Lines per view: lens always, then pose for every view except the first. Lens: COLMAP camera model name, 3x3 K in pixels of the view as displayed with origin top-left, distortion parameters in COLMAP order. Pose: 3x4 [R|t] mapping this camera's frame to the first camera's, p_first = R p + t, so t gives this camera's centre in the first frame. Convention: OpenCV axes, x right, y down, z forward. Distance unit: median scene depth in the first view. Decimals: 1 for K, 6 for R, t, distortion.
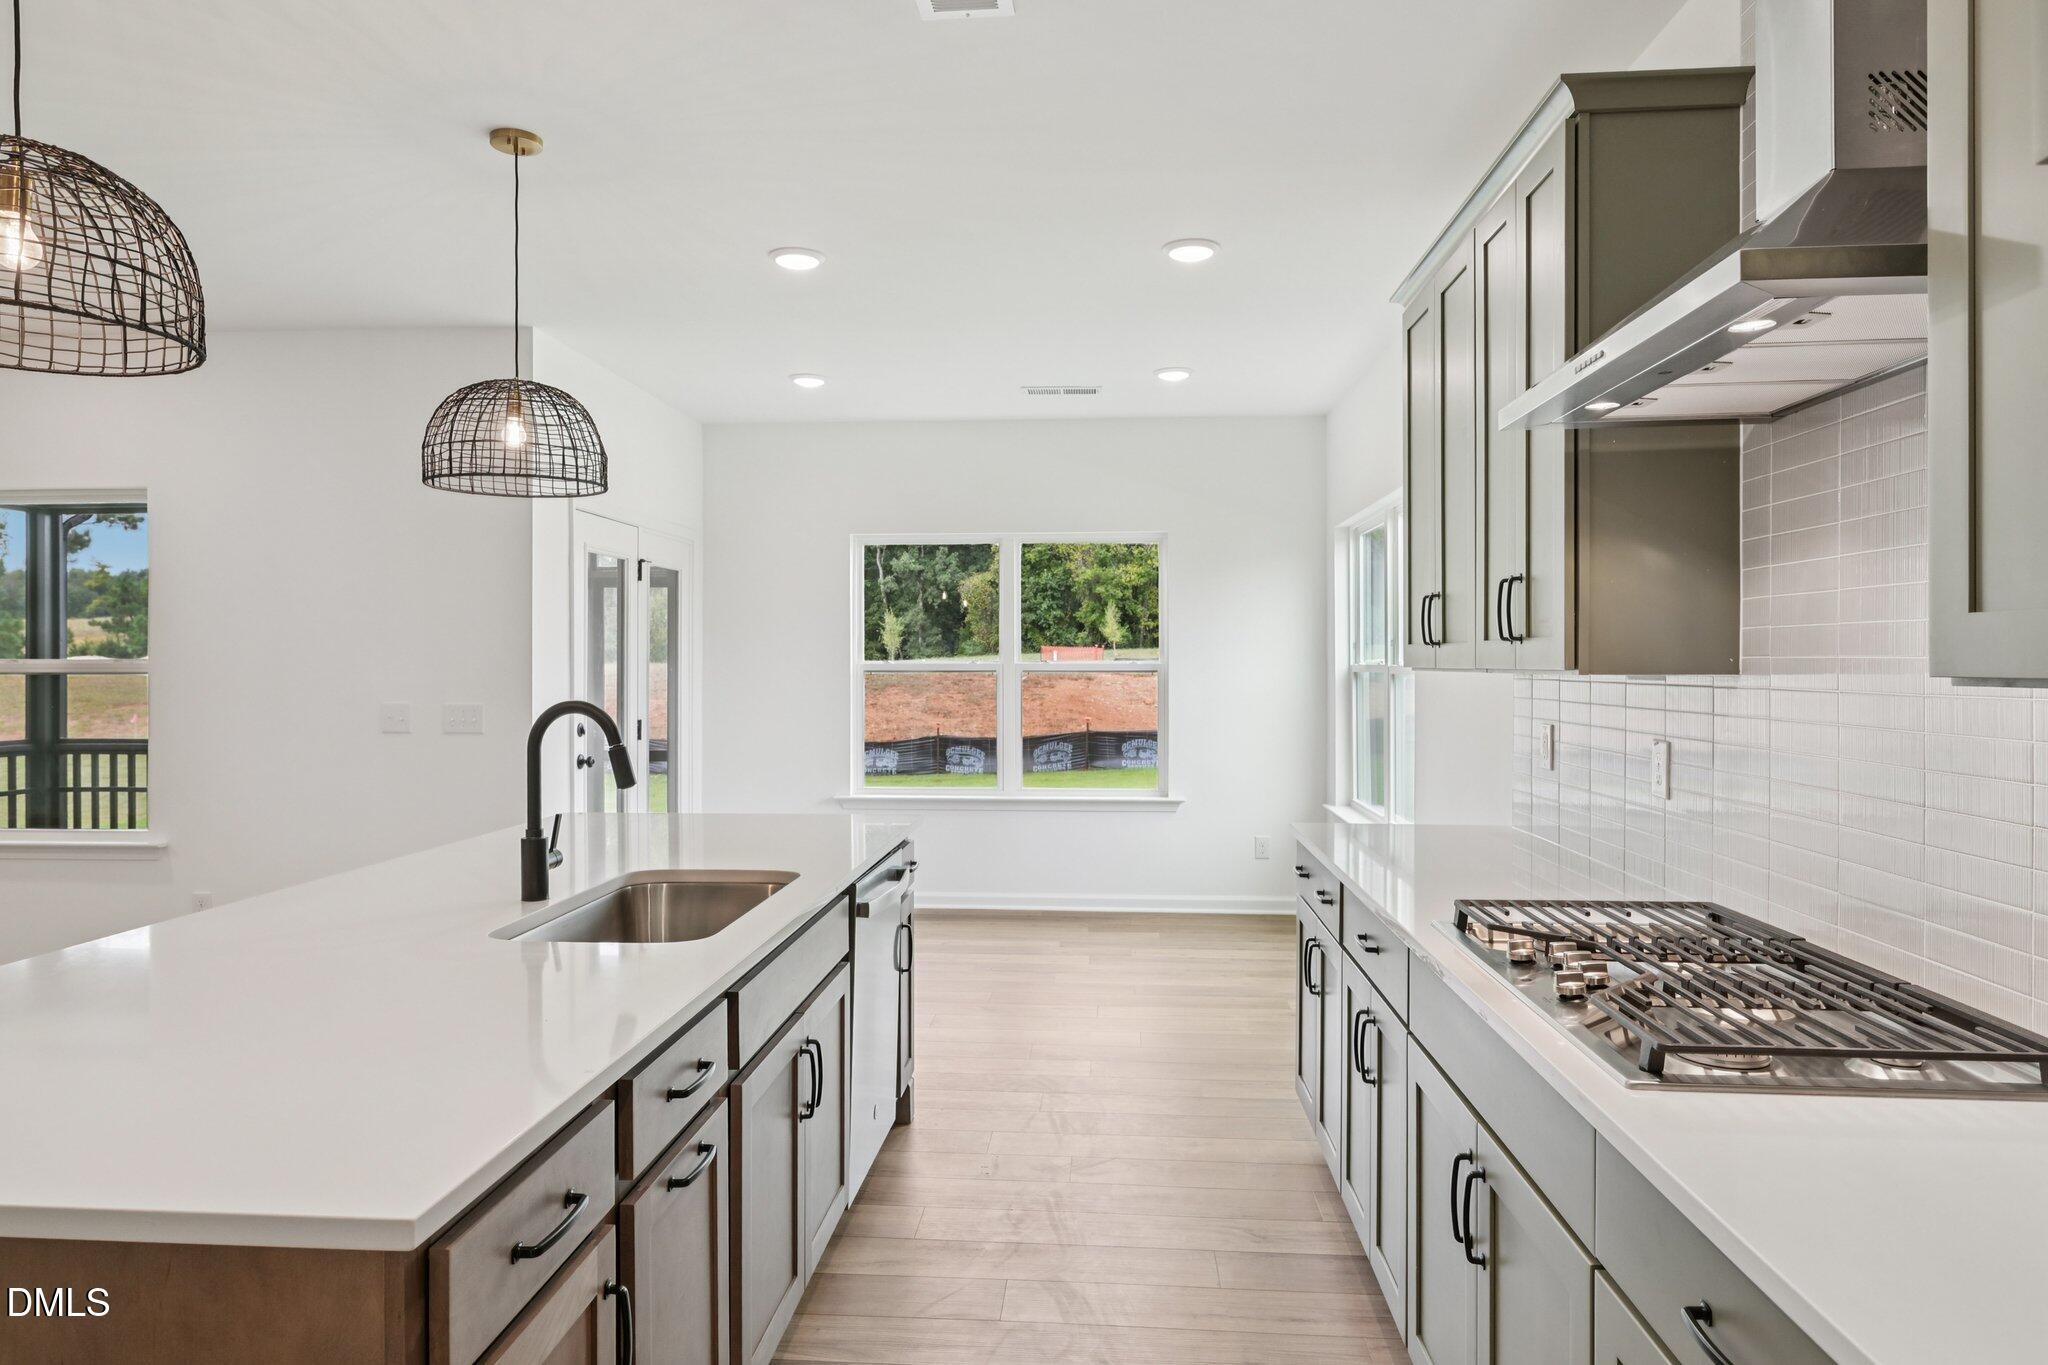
lens RADIAL K [[1248.8, 0, 1020.9], [0, 1248.8, 685.3], [0, 0, 1]] dist [-0.056606, 0.004913]
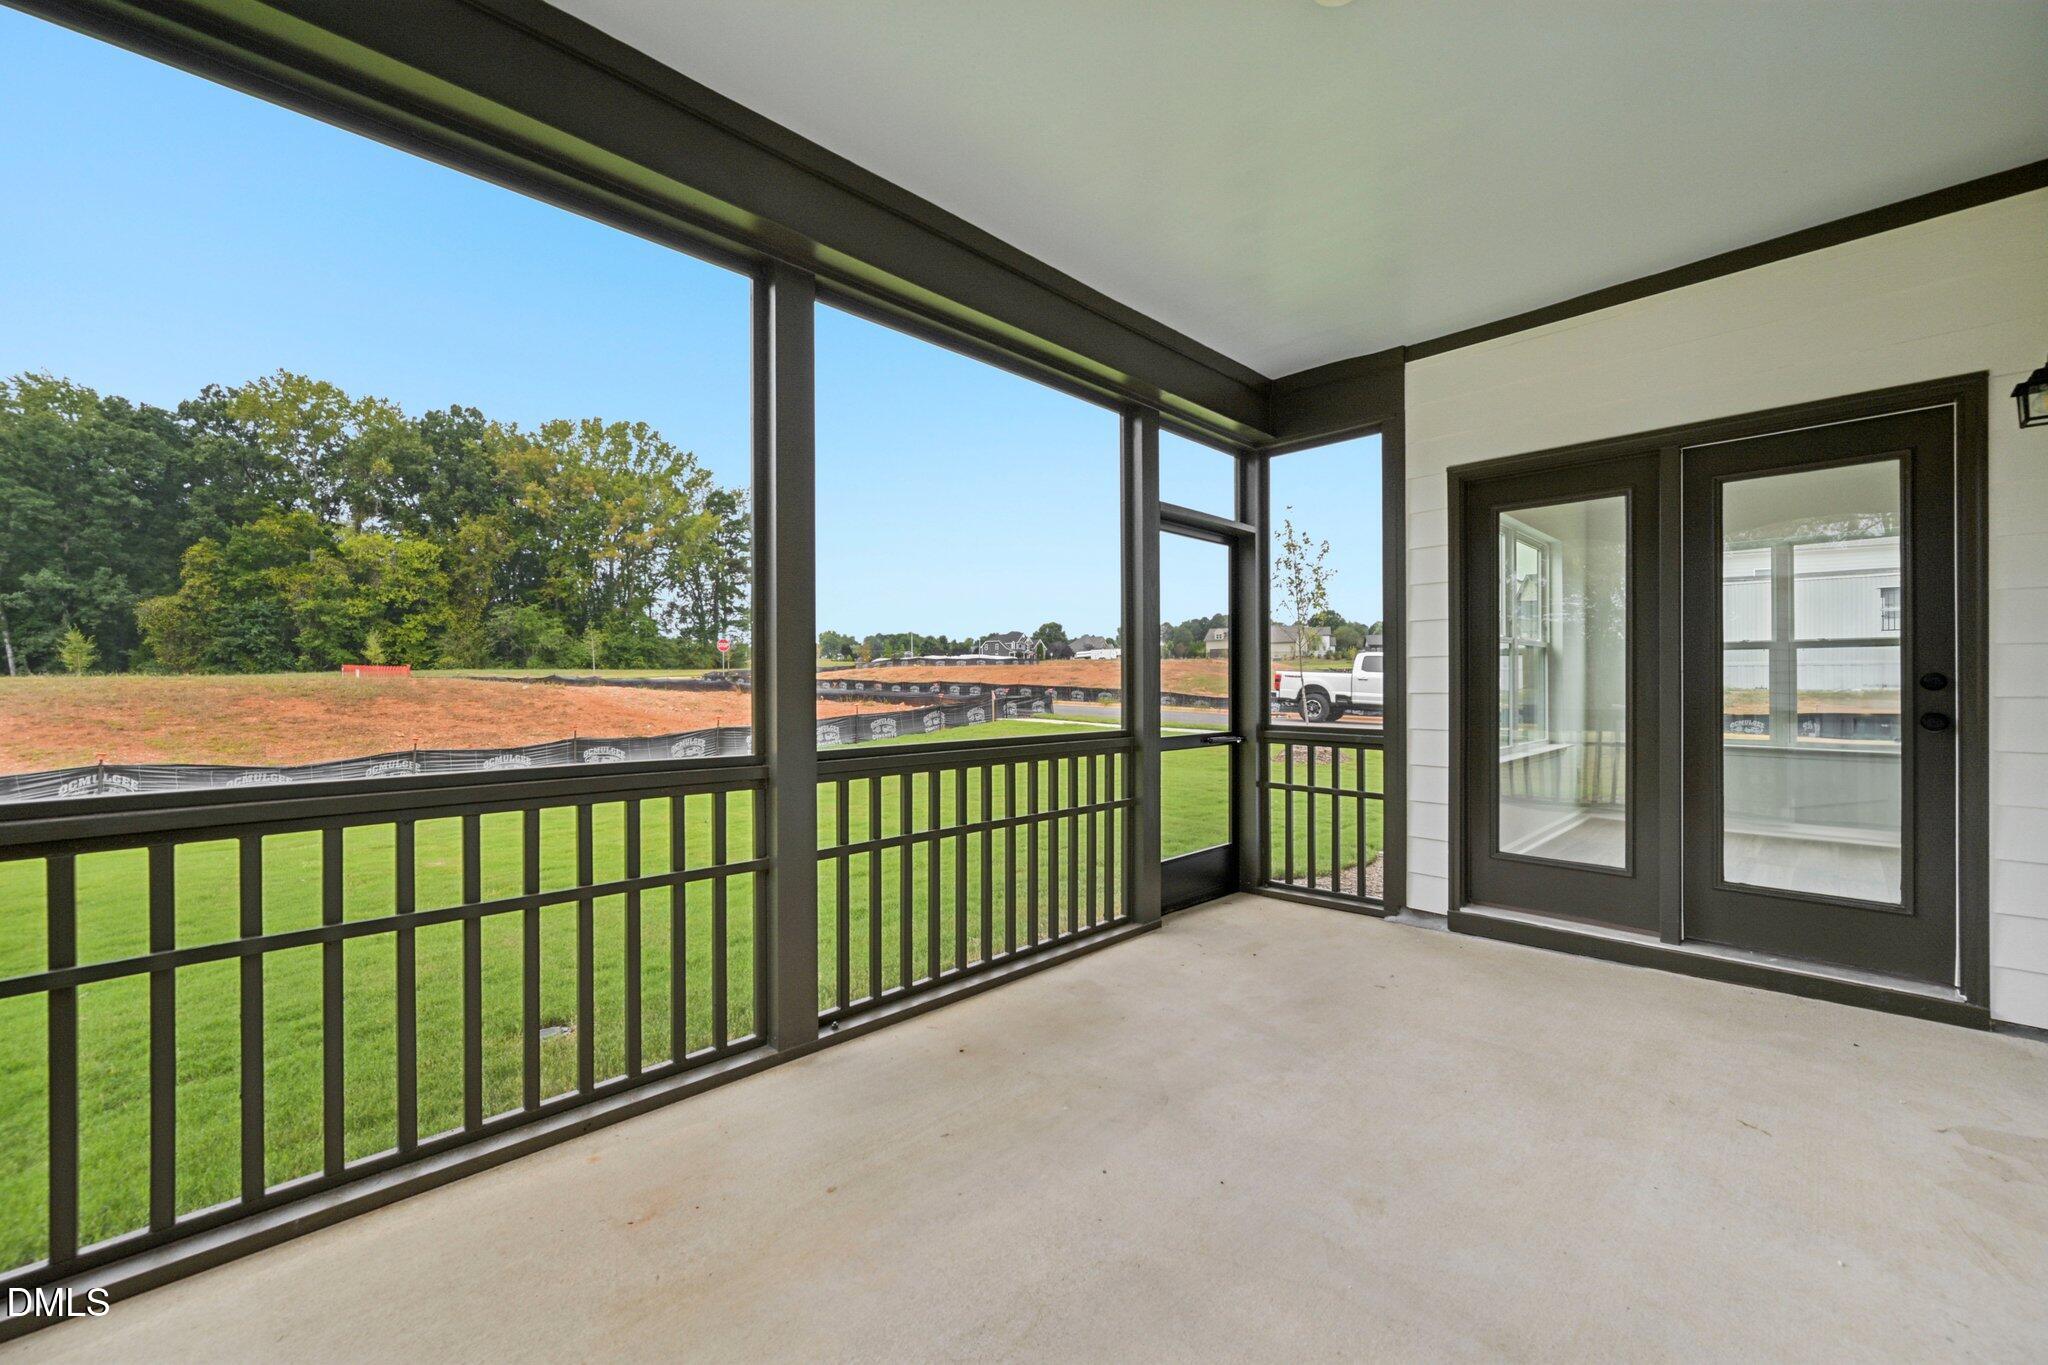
lens RADIAL K [[809.5, 0, 1008.7], [0, 809.5, 677.2], [0, 0, 1]] dist [0.000446, 0.000682]
pose [[0.676902, 0.002771, 0.736068, -0.607194], [0.016882, 0.999671, -0.019288, 0.013980], [-0.735880, 0.025482, 0.676633, 0.448469]]
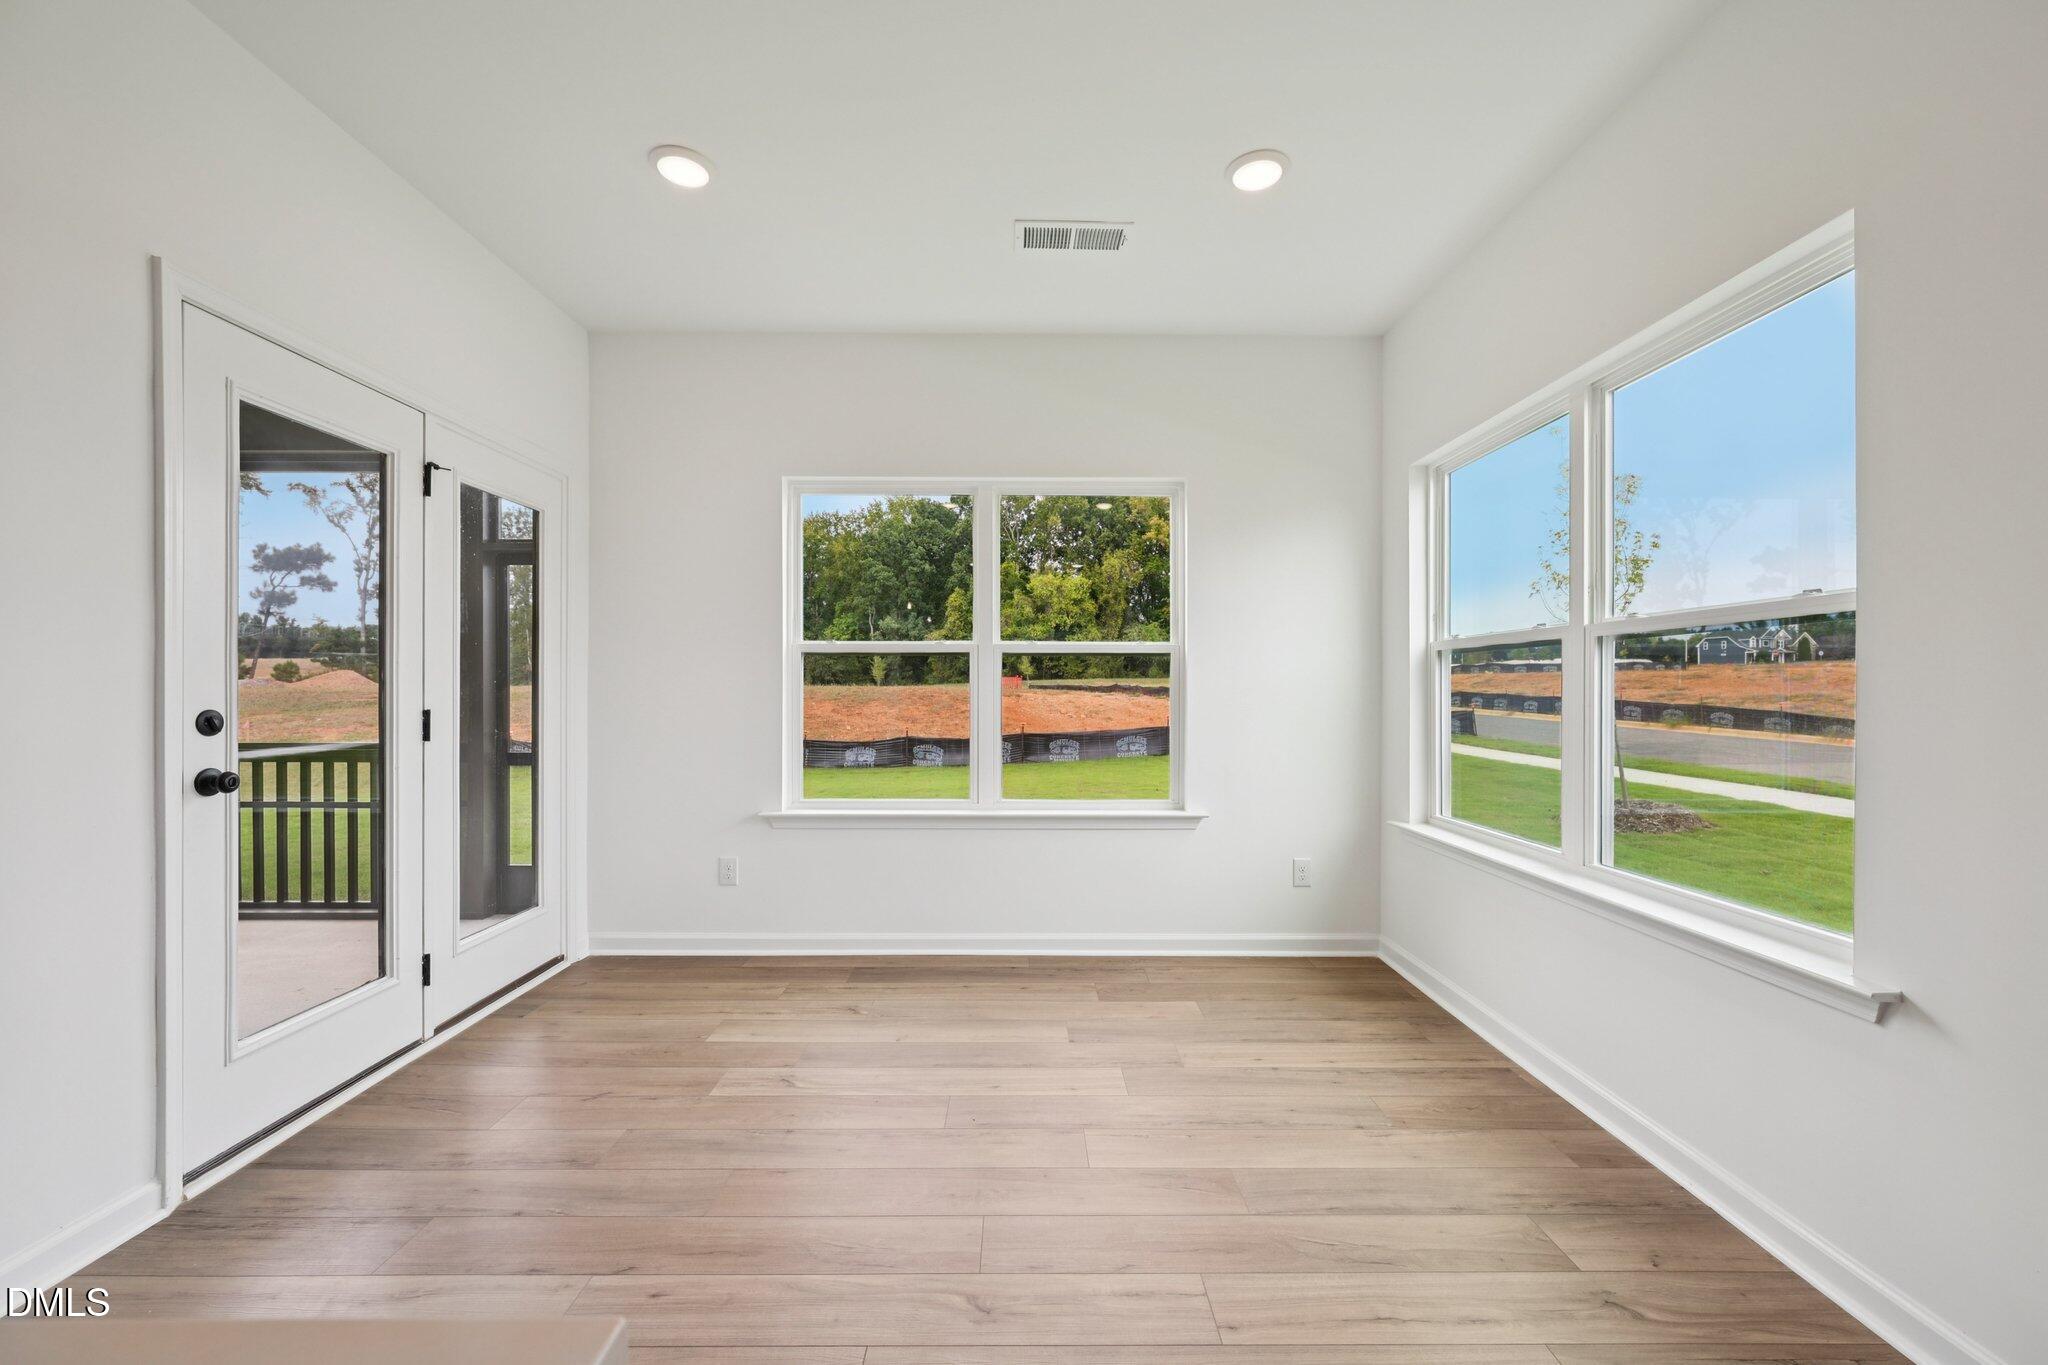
lens RADIAL K [[809.5, 0, 1018.2], [0, 809.5, 683.5], [0, 0, 1]] dist [0.000446, 0.000682]
pose [[0.997789, 0.002998, 0.066397, -0.007729], [-0.001272, 0.999661, -0.026024, 0.007053], [-0.066452, 0.025882, 0.997454, 0.159403]]
